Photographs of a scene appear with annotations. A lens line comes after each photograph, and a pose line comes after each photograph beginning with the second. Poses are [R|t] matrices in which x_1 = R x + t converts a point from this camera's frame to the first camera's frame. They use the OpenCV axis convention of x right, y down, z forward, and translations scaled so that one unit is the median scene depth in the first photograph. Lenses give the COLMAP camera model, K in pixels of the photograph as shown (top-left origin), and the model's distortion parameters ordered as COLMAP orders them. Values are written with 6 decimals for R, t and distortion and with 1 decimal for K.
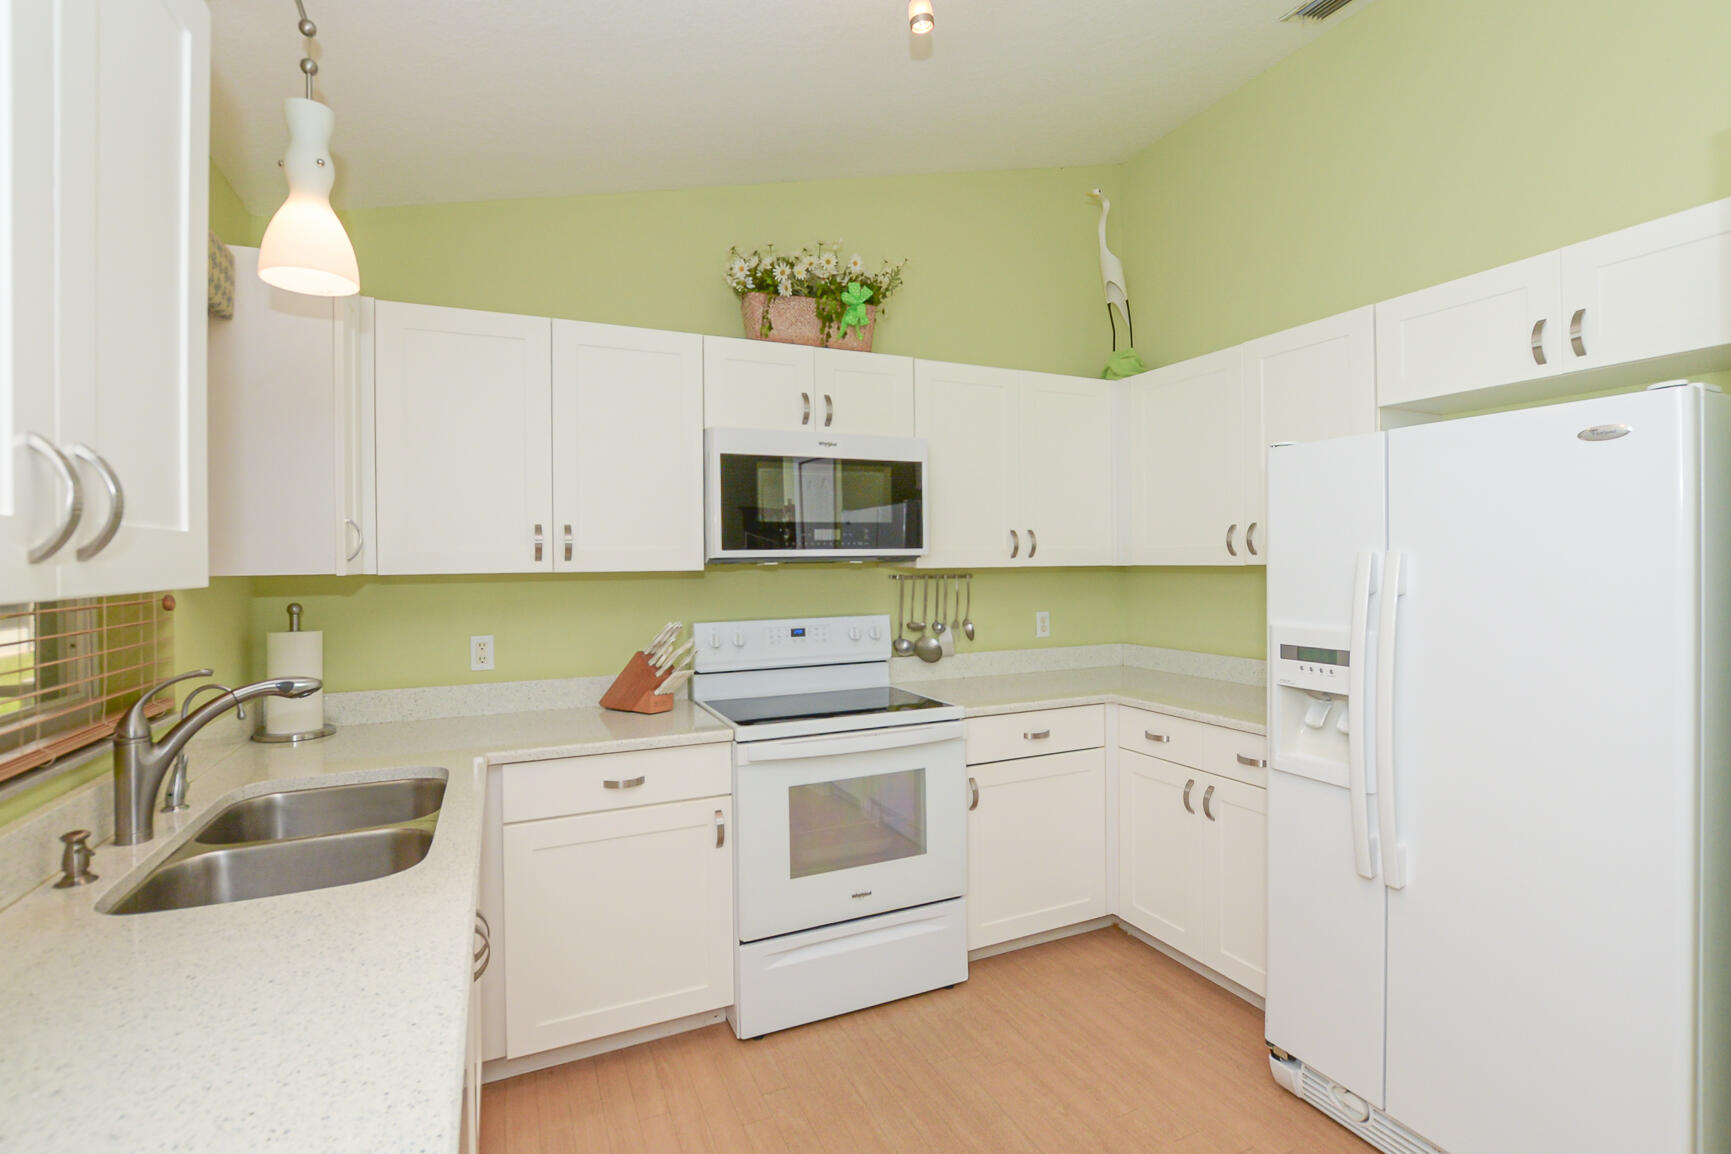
lens RADIAL K [[802.5, 0, 879.6], [0, 802.5, 560.9], [0, 0, 1]] dist [-0.020783, 0.000618]
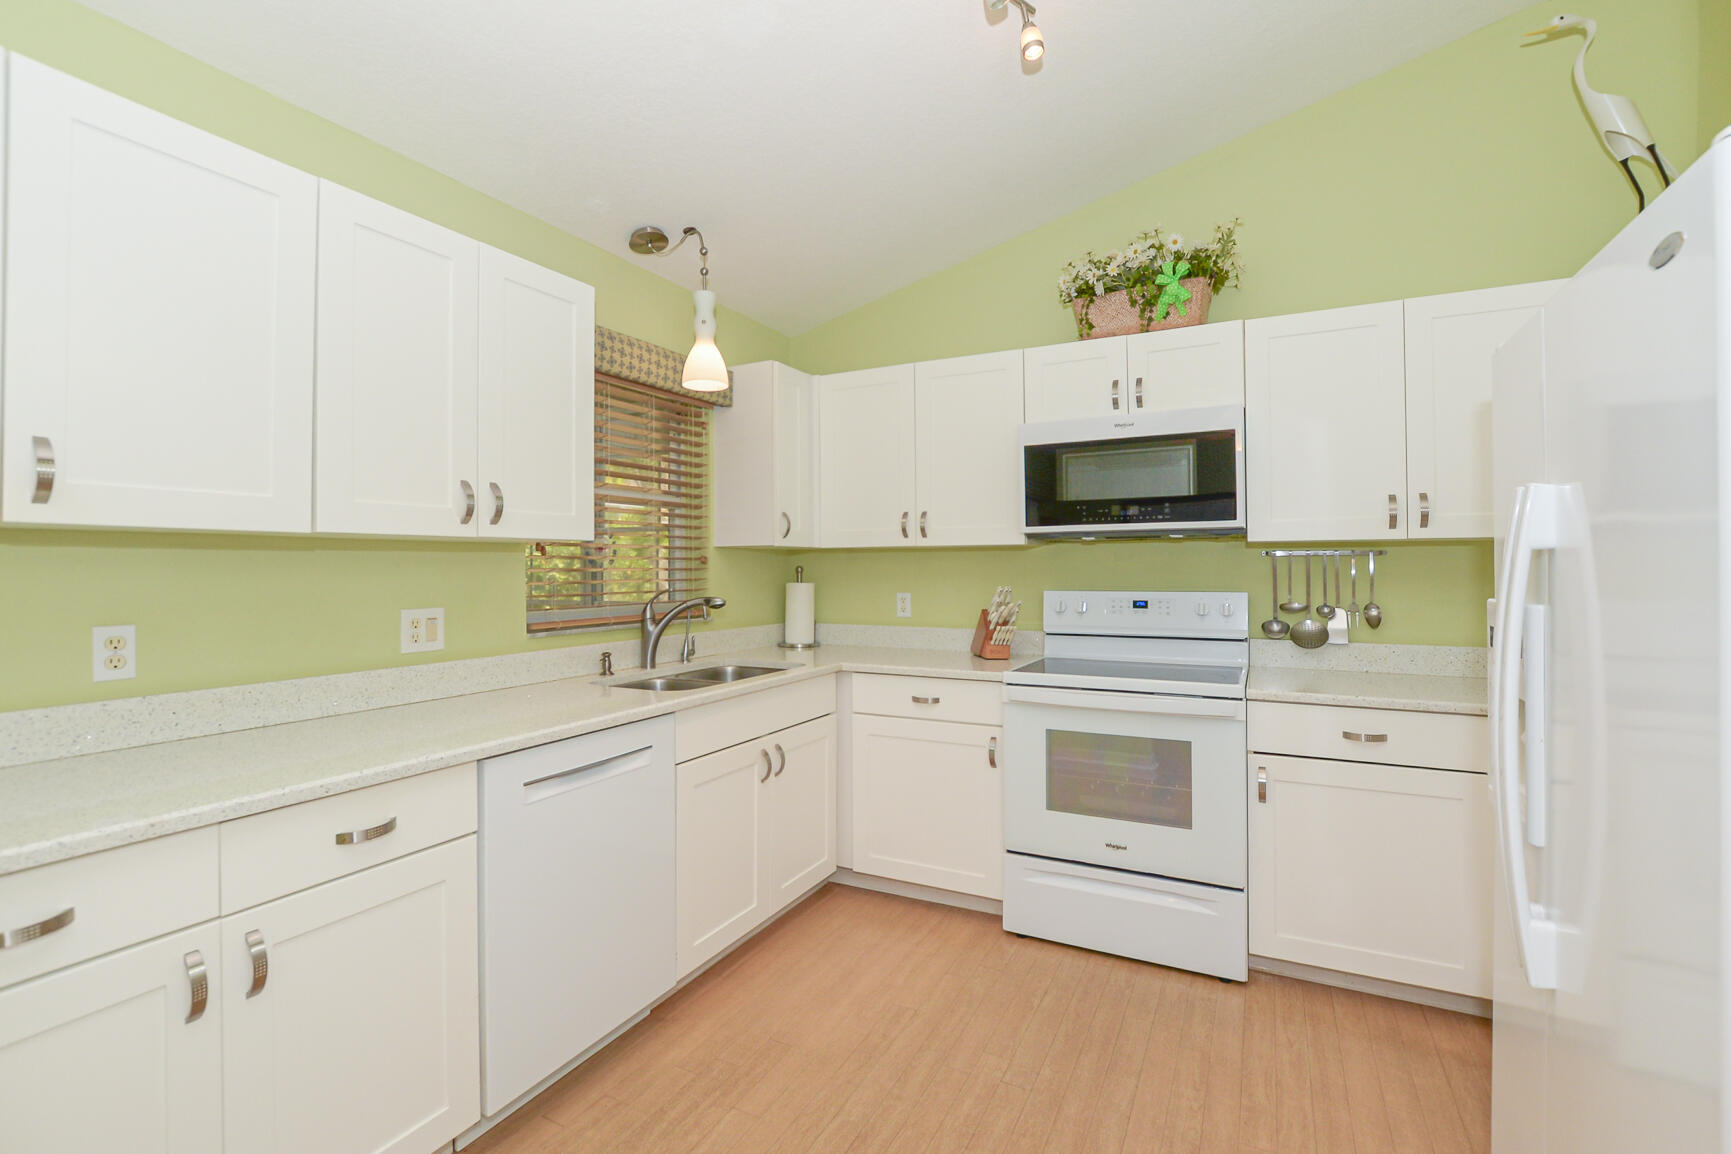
lens RADIAL K [[778.4, 0, 864.8], [0, 778.4, 552.8], [0, 0, 1]] dist [-0.010148, 0.000745]
pose [[0.612304, -0.006039, -0.790599, 0.532407], [-0.000879, 0.999965, -0.008319, 0.032773], [0.790622, 0.005788, 0.612277, 0.092464]]
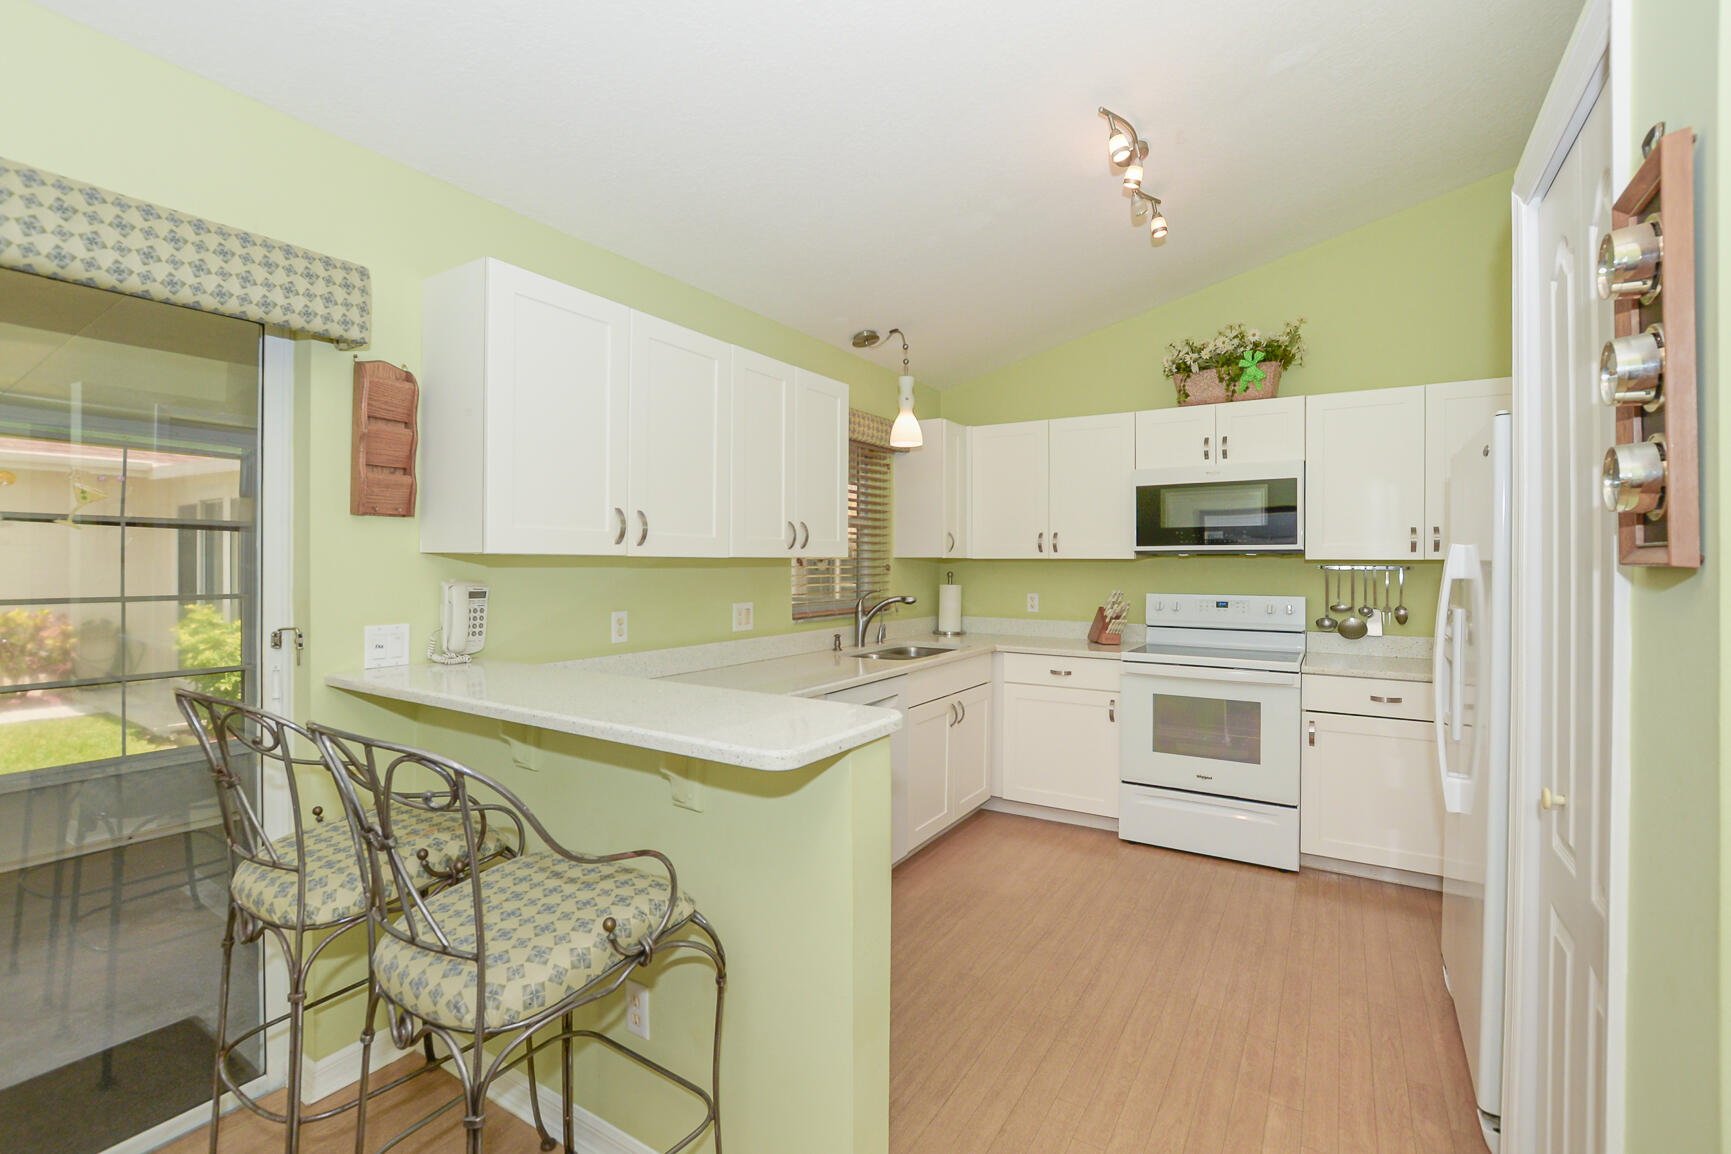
lens RADIAL K [[776.0, 0, 880.7], [0, 776.0, 563.0], [0, 0, 1]] dist [-0.001408, 0.000181]
pose [[0.565097, 0.013159, -0.824920, 0.742694], [-0.008096, 0.999913, 0.010404, 0.007781], [0.824985, 0.000799, 0.565154, -0.283981]]
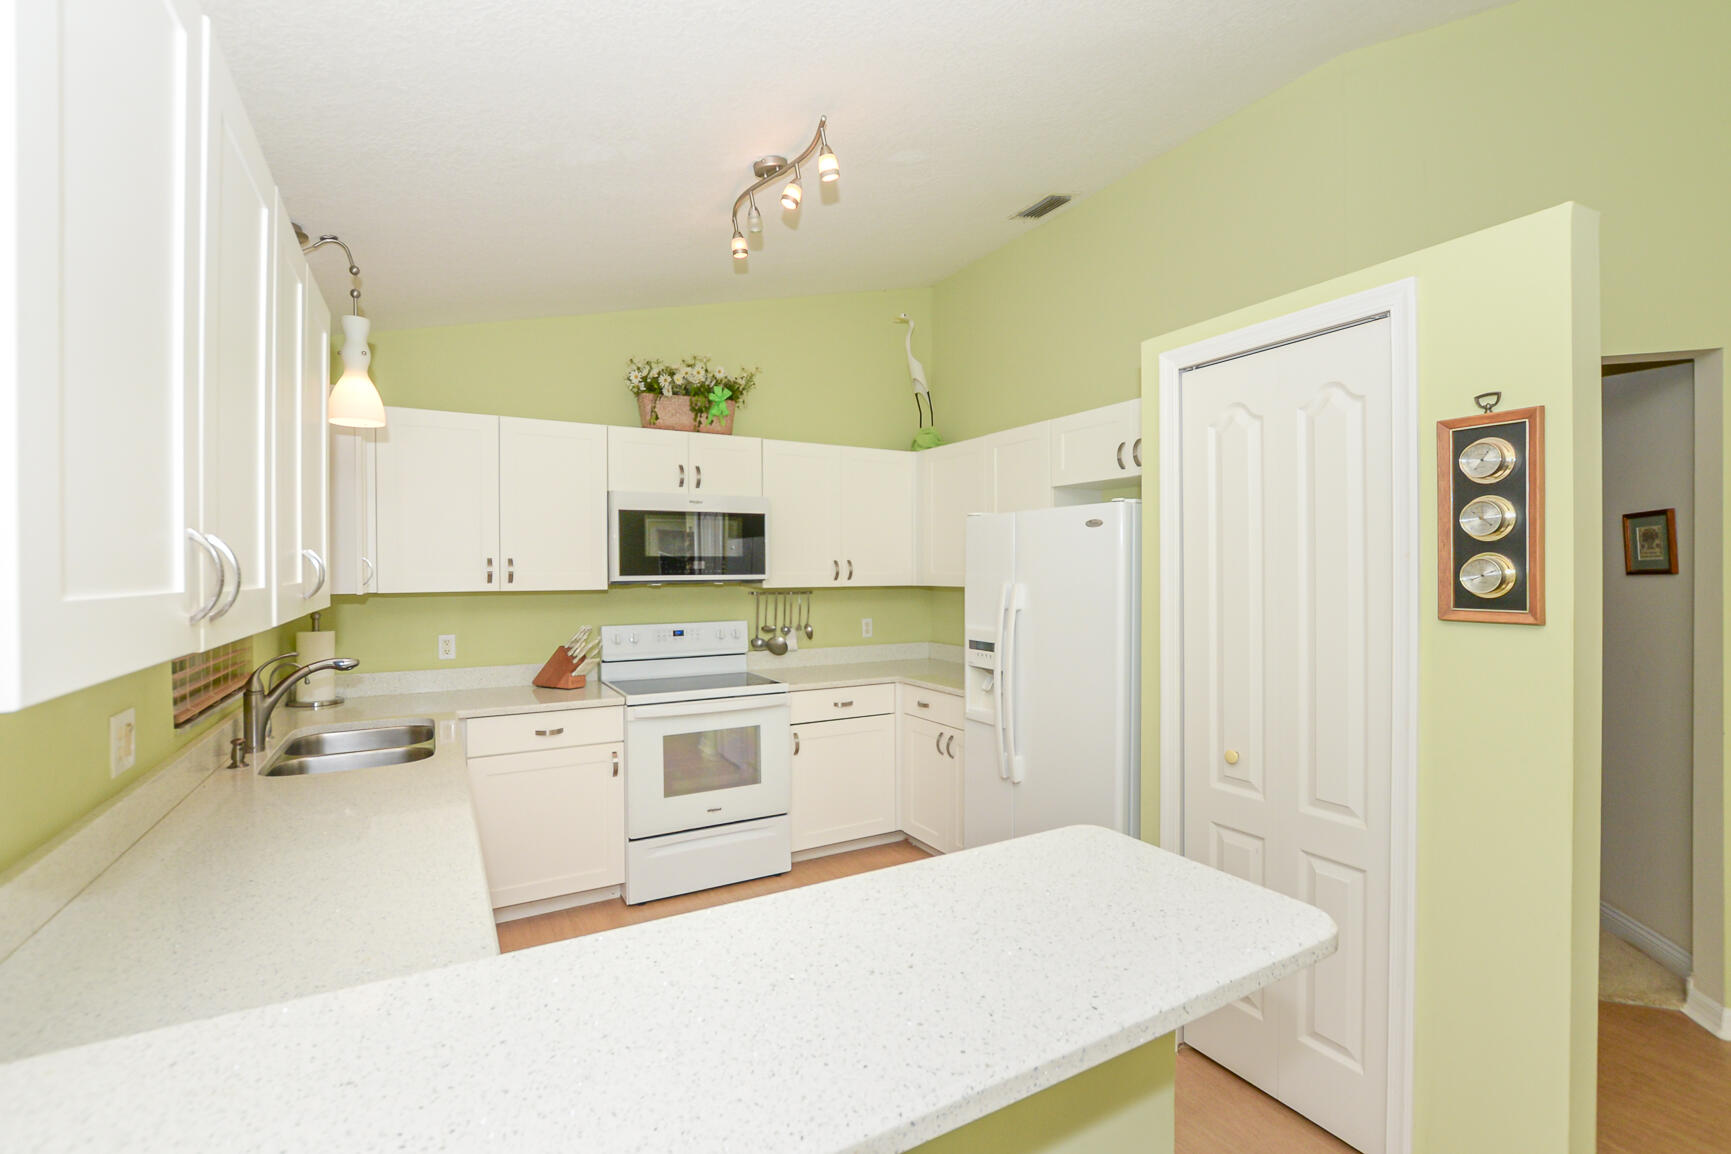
lens RADIAL K [[758.2, 0, 865.5], [0, 758.2, 577.0], [0, 0, 1]] dist [-0.022224, 0.003516]
pose [[0.996717, 0.006468, 0.080702, 0.127238], [-0.007291, 0.999924, 0.009917, -0.026267], [-0.080632, -0.010473, 0.996689, -0.372734]]
